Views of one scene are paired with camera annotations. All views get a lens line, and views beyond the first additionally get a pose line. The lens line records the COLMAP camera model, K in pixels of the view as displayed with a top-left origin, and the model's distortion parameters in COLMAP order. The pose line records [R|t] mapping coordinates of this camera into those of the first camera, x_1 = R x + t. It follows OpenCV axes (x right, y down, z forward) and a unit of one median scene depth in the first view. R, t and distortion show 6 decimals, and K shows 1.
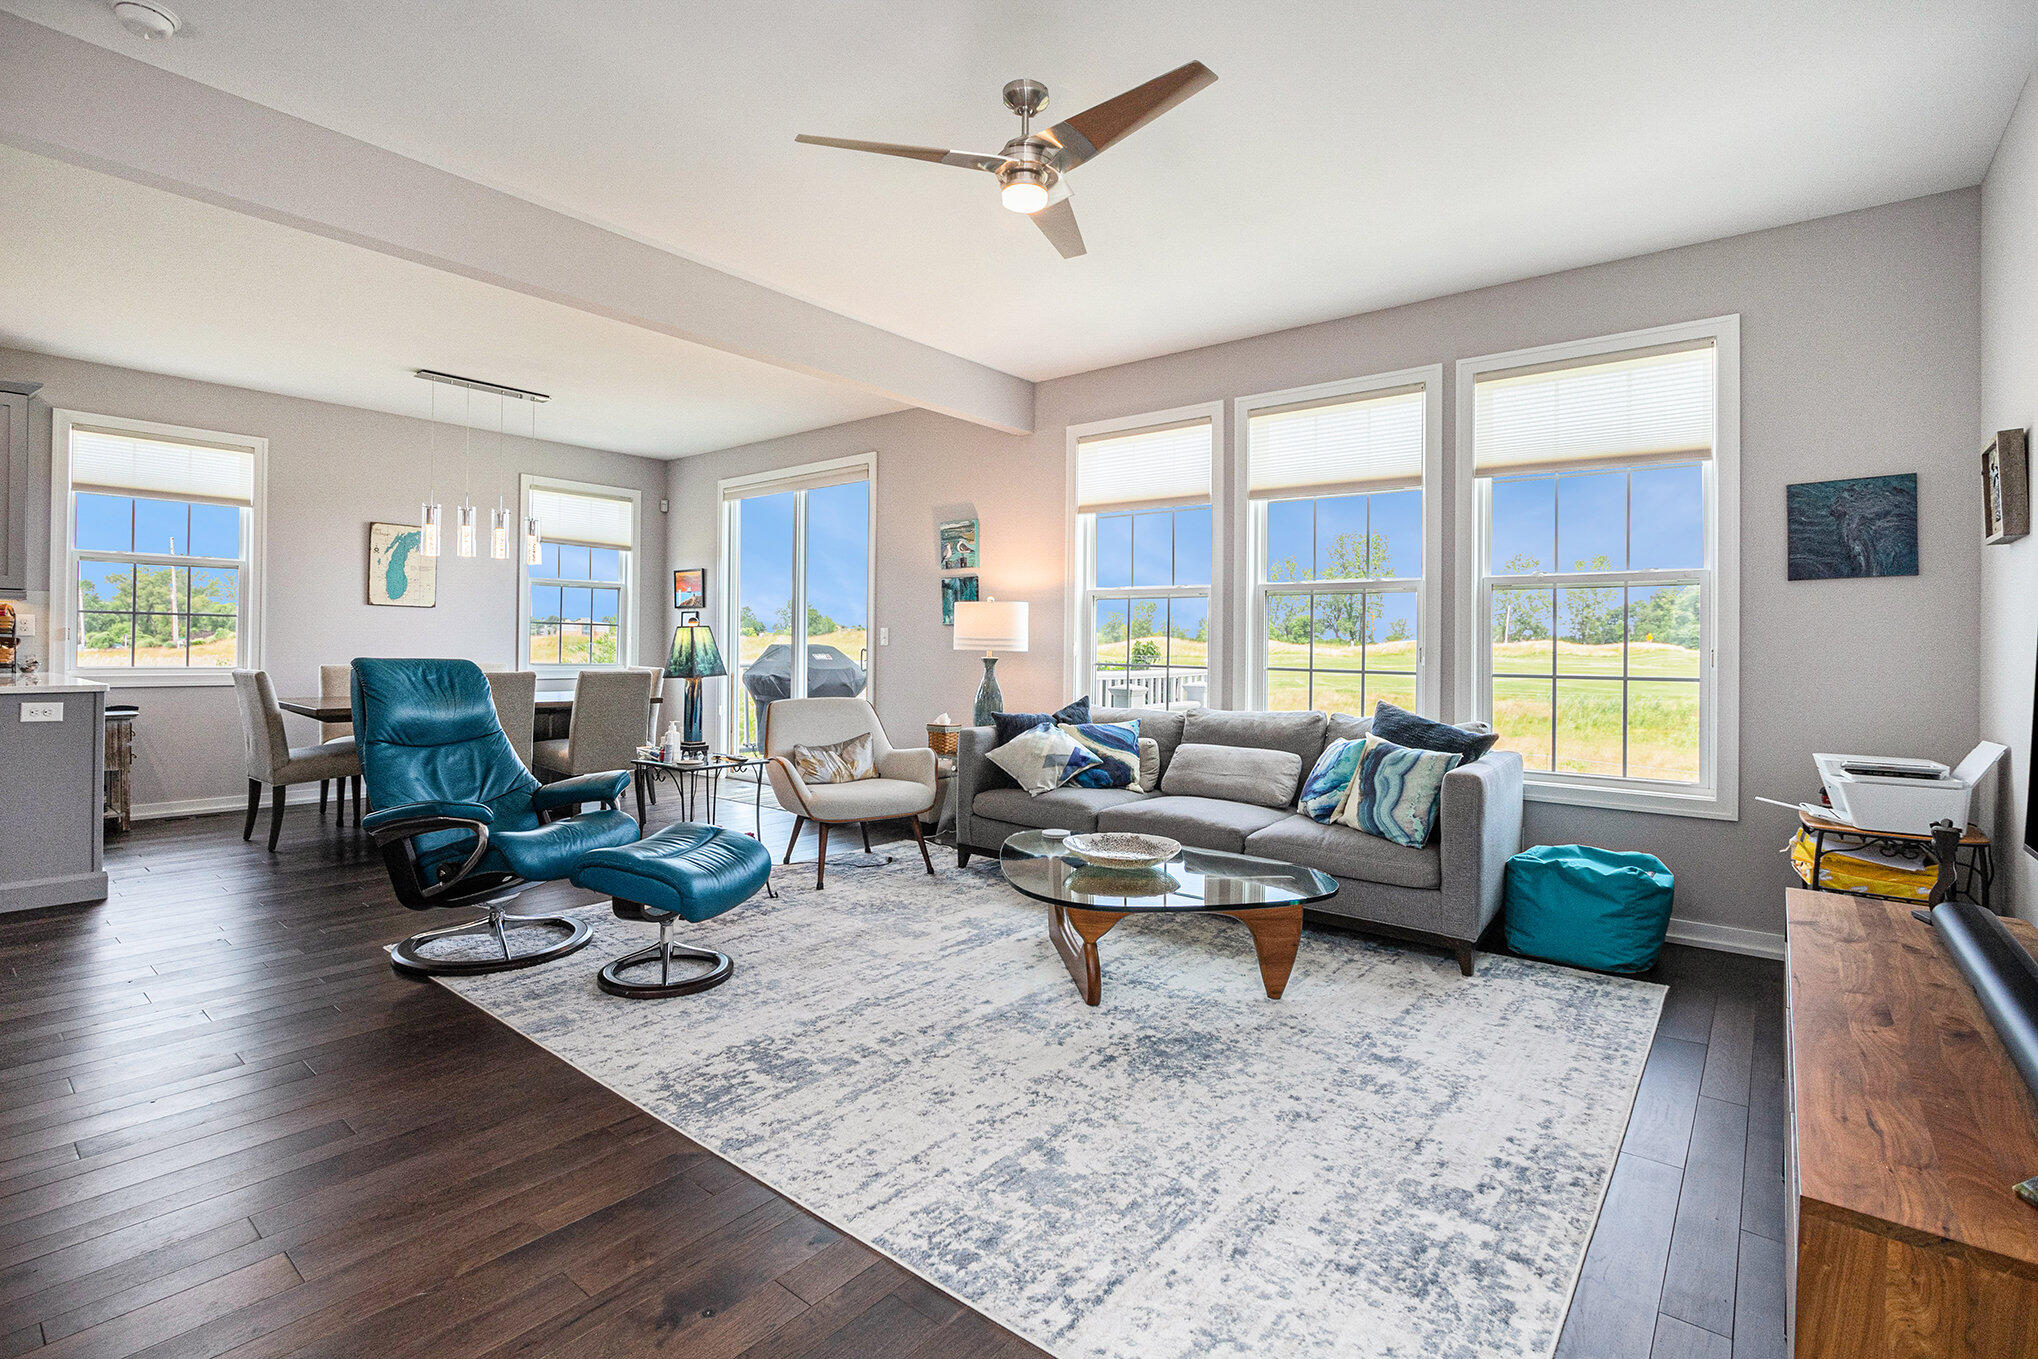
lens RADIAL K [[939.7, 0, 1027.3], [0, 939.7, 638.2], [0, 0, 1]] dist [-0.026789, -0.000601]
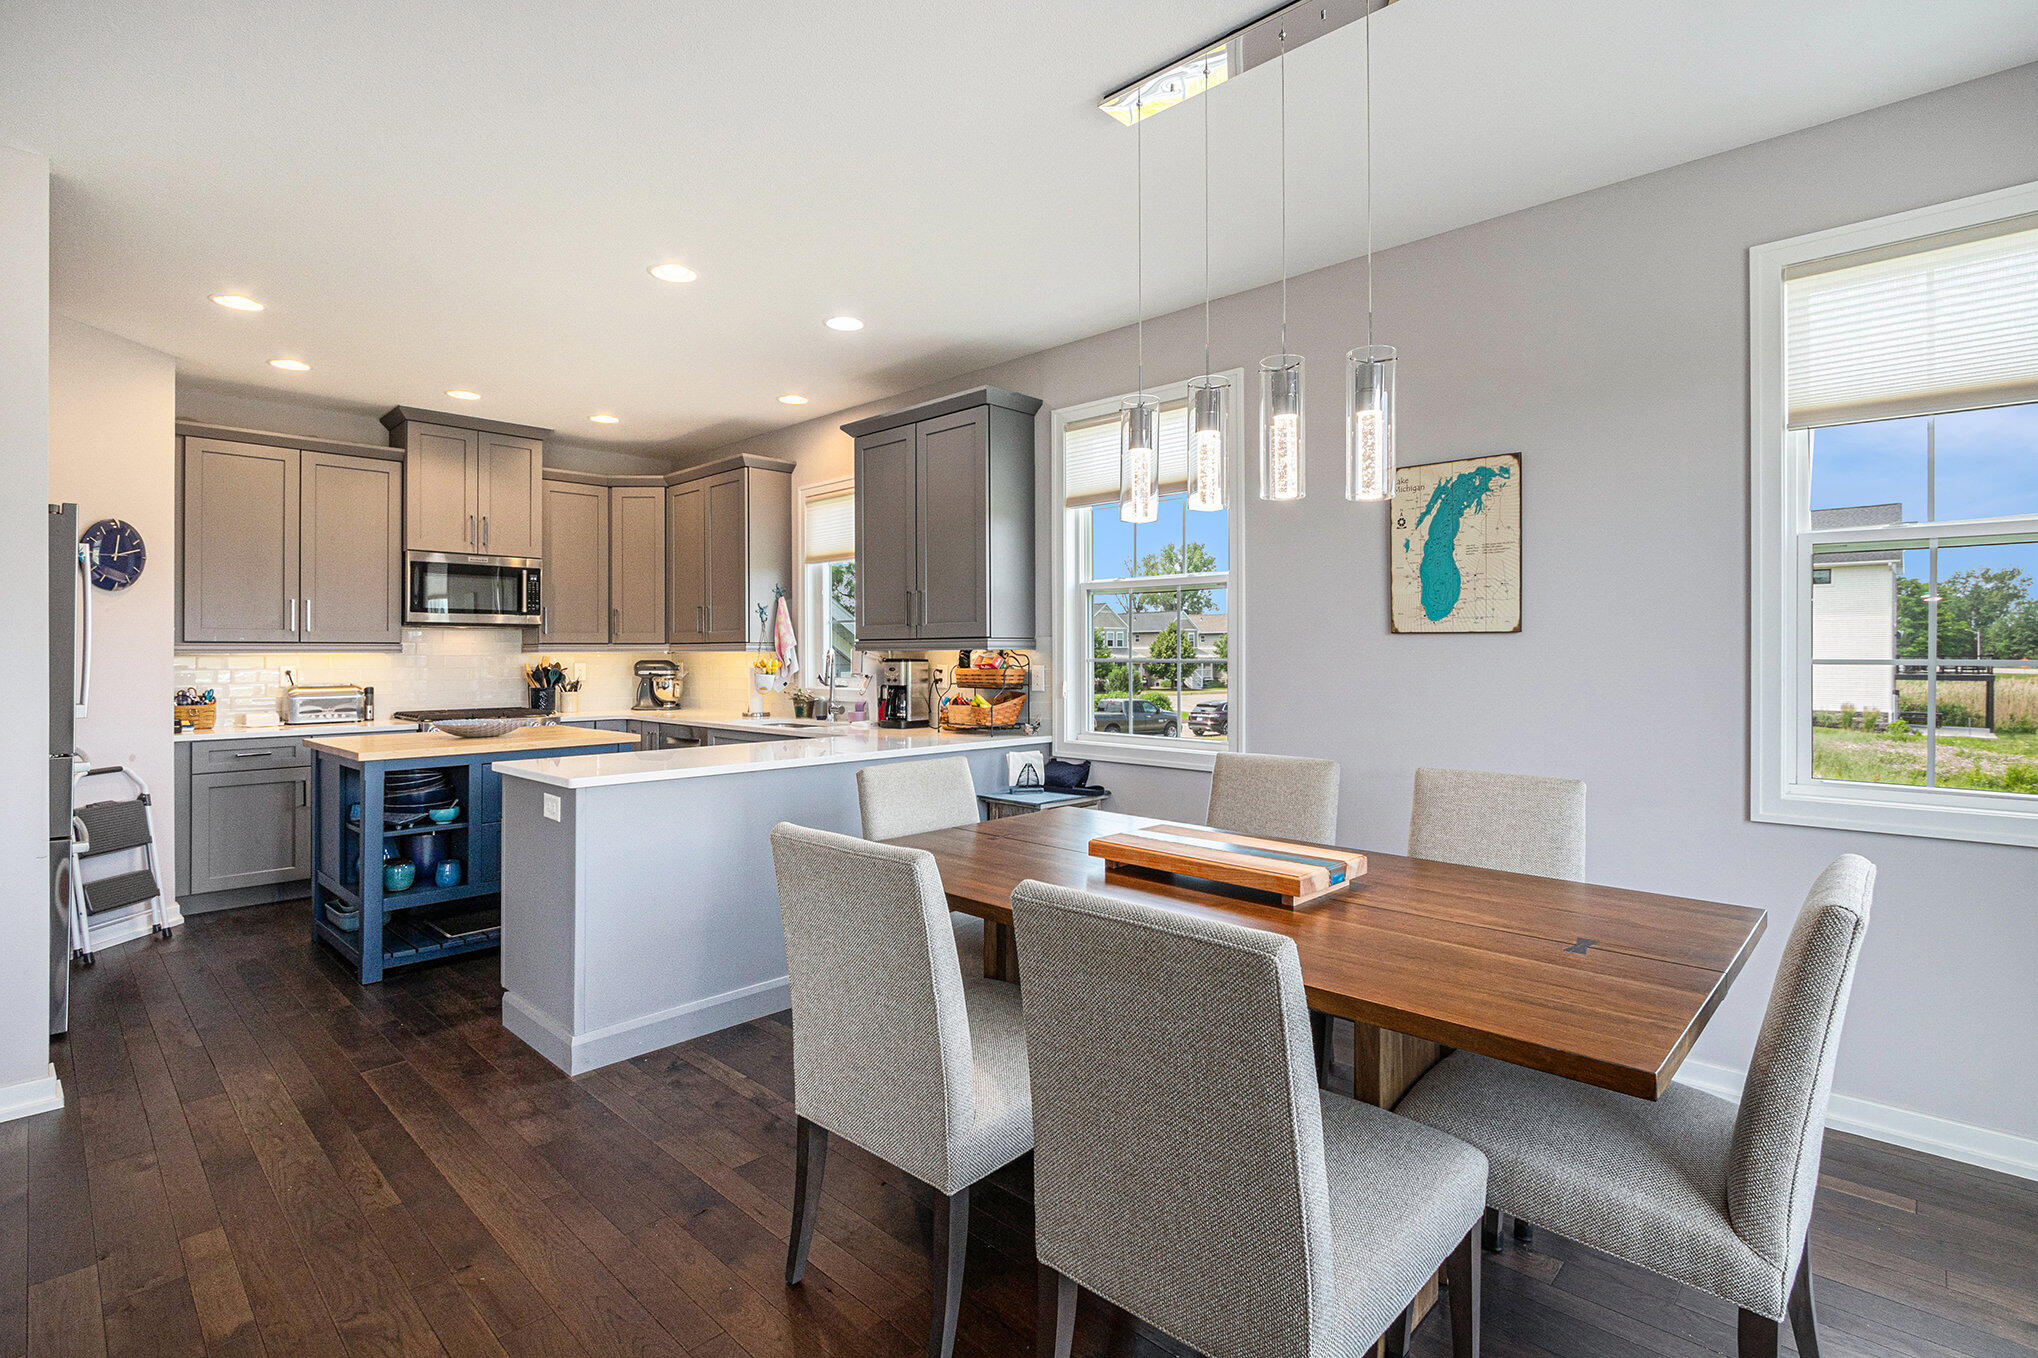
lens RADIAL K [[963.0, 0, 1016.5], [0, 963.0, 650.2], [0, 0, 1]] dist [-0.016505, 0.000209]
pose [[-0.085189, -0.019252, -0.996179, -0.253341], [0.011818, 0.999723, -0.020332, -0.027871], [0.996295, -0.013505, -0.084938, 1.229858]]
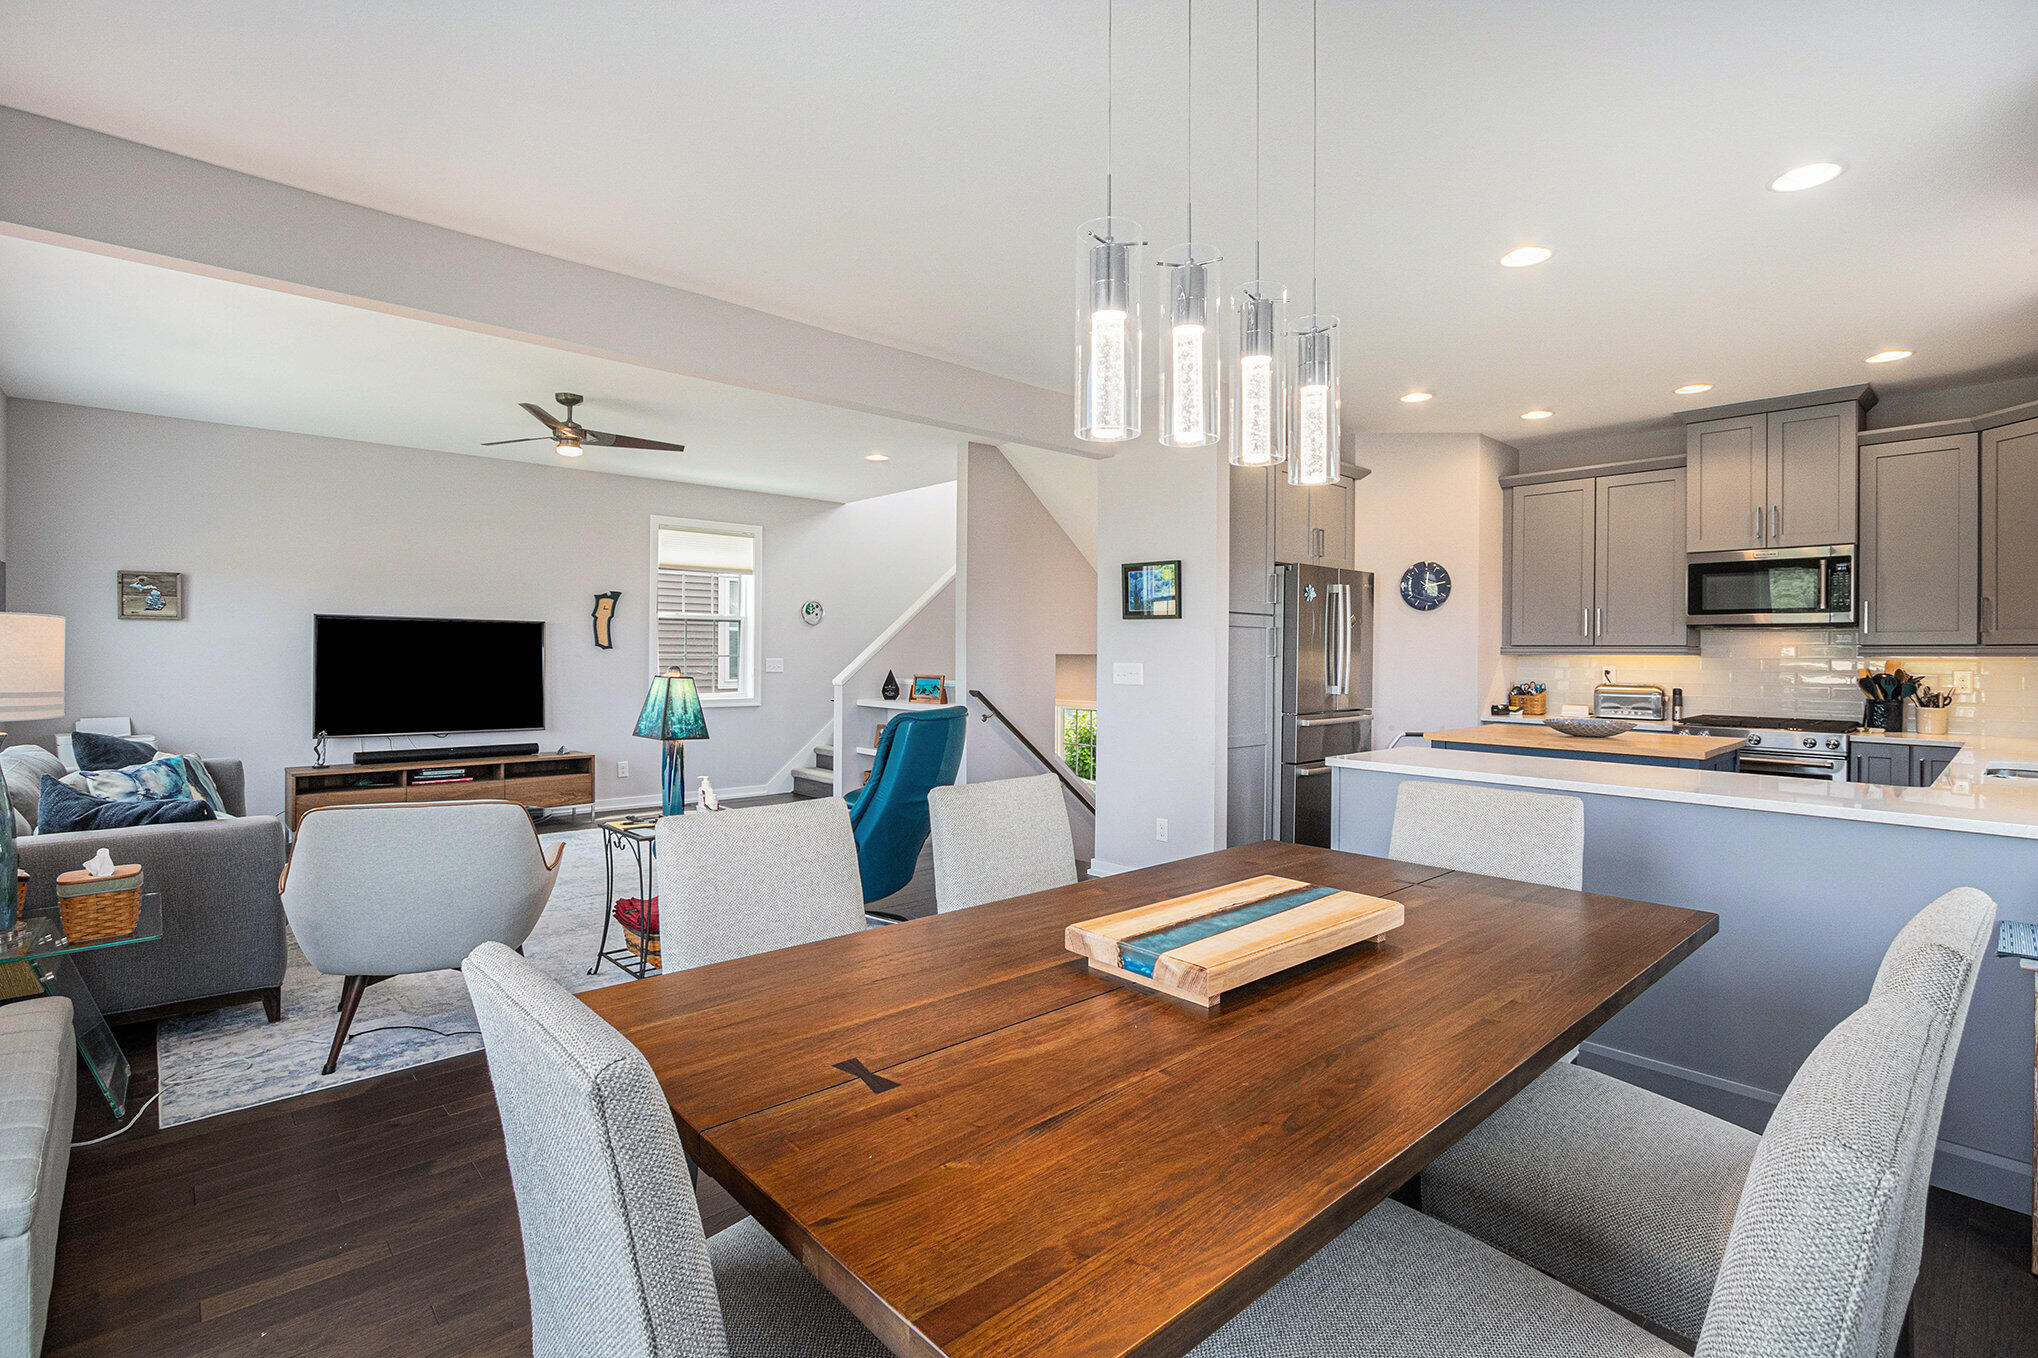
lens RADIAL K [[963.0, 0, 1016.5], [0, 963.0, 650.2], [0, 0, 1]] dist [-0.016505, 0.000209]
pose [[-0.988484, -0.020281, 0.149961, -0.748936], [-0.021972, 0.999712, -0.009624, -0.035212], [-0.149722, -0.012808, -0.988645, 1.701923]]
